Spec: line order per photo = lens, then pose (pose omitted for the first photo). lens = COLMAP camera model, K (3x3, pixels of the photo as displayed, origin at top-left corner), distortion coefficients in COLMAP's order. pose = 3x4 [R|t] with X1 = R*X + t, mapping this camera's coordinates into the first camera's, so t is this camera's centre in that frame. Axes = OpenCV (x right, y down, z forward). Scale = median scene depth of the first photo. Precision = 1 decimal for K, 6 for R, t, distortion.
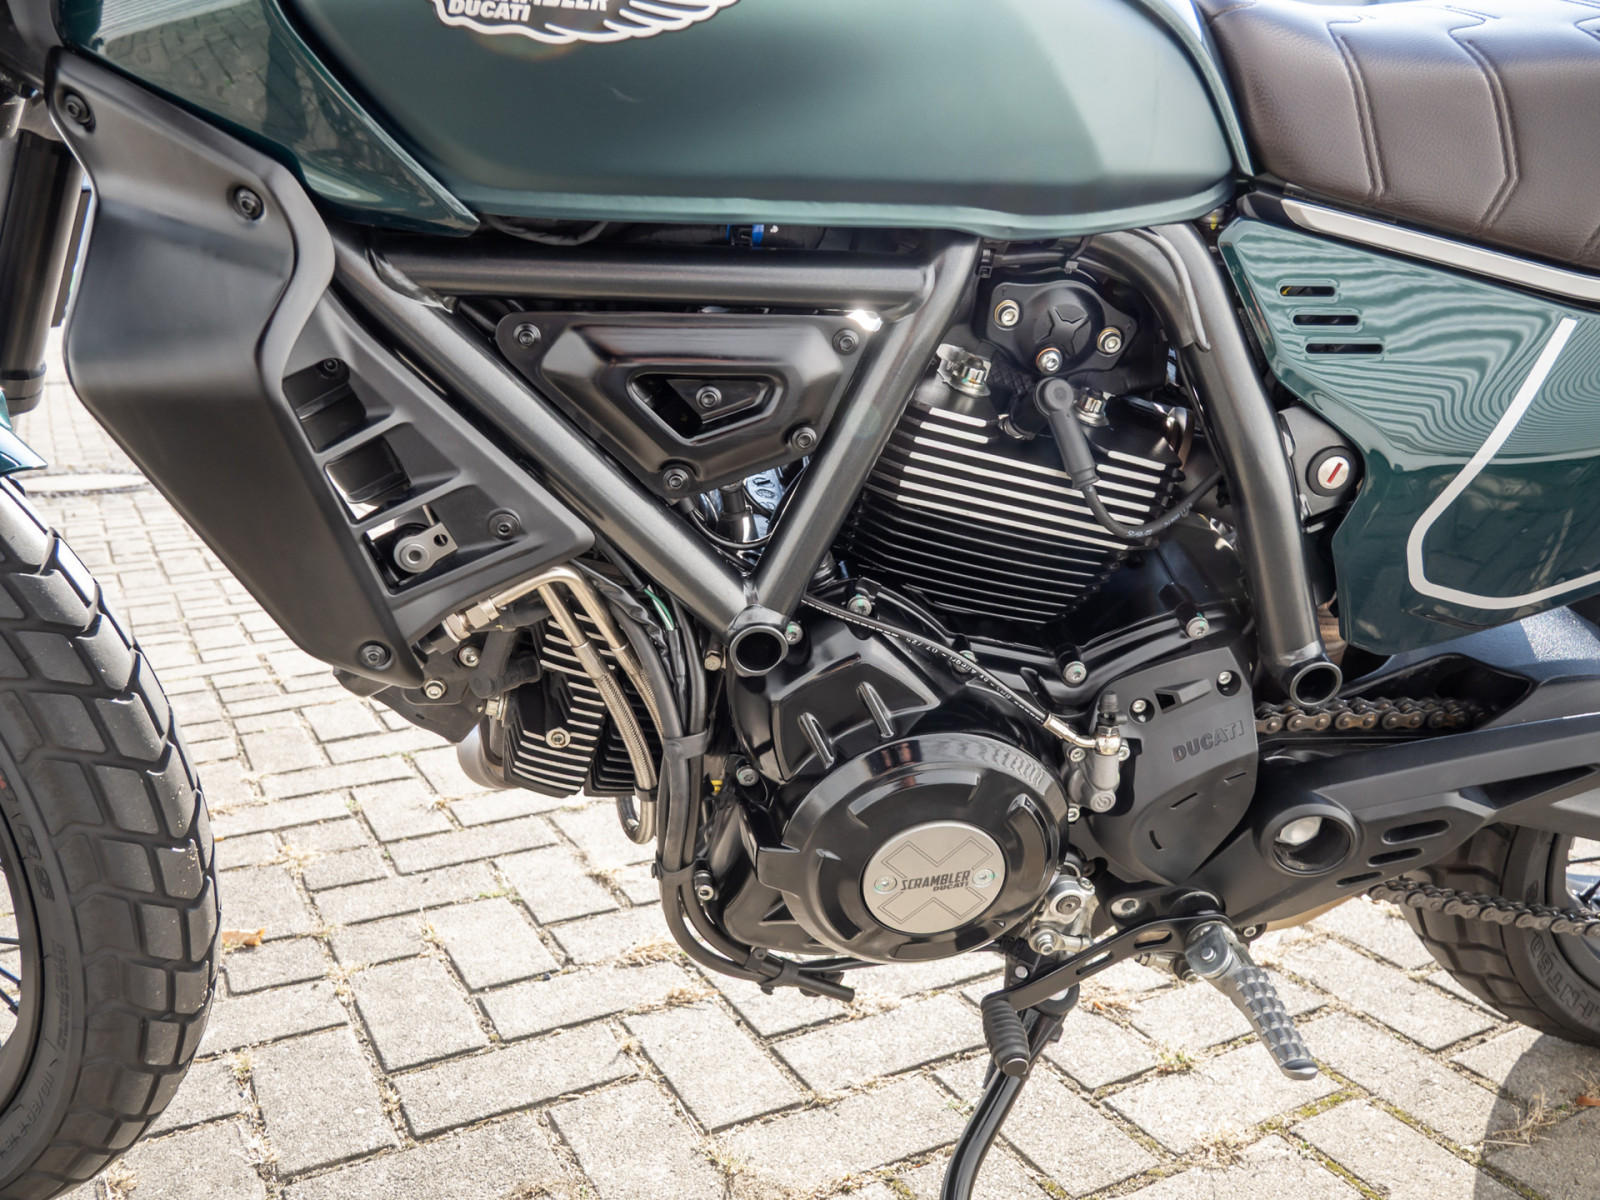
lens RADIAL K [[1314.9, 0, 800.2], [0, 1314.9, 595.5], [0, 0, 1]] dist [-0.009000, 0.000448]
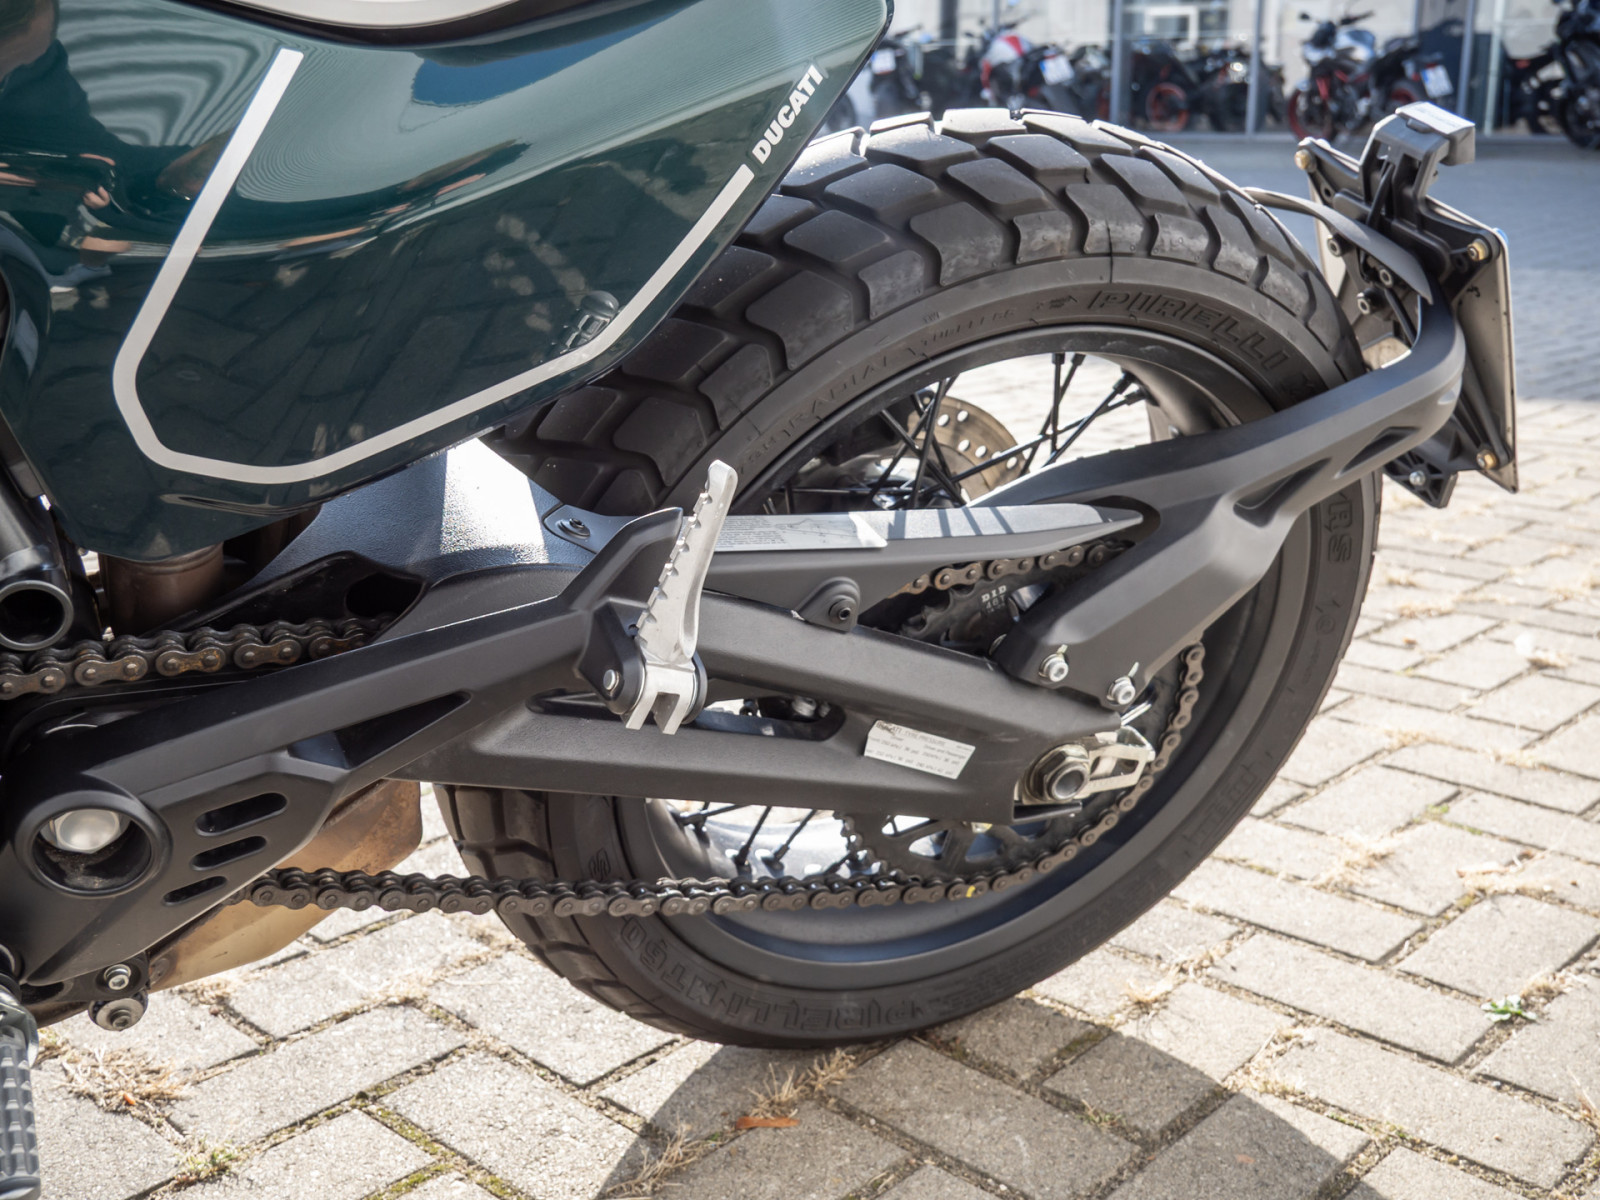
lens RADIAL K [[1731.6, 0, 803.0], [0, 1731.6, 602.1], [0, 0, 1]] dist [0.022049, 0.000000]
pose [[0.952746, -0.085931, 0.291359, 0.358828], [0.072650, 0.995777, 0.056119, 0.028473], [-0.294951, -0.032300, 0.954966, 0.031201]]
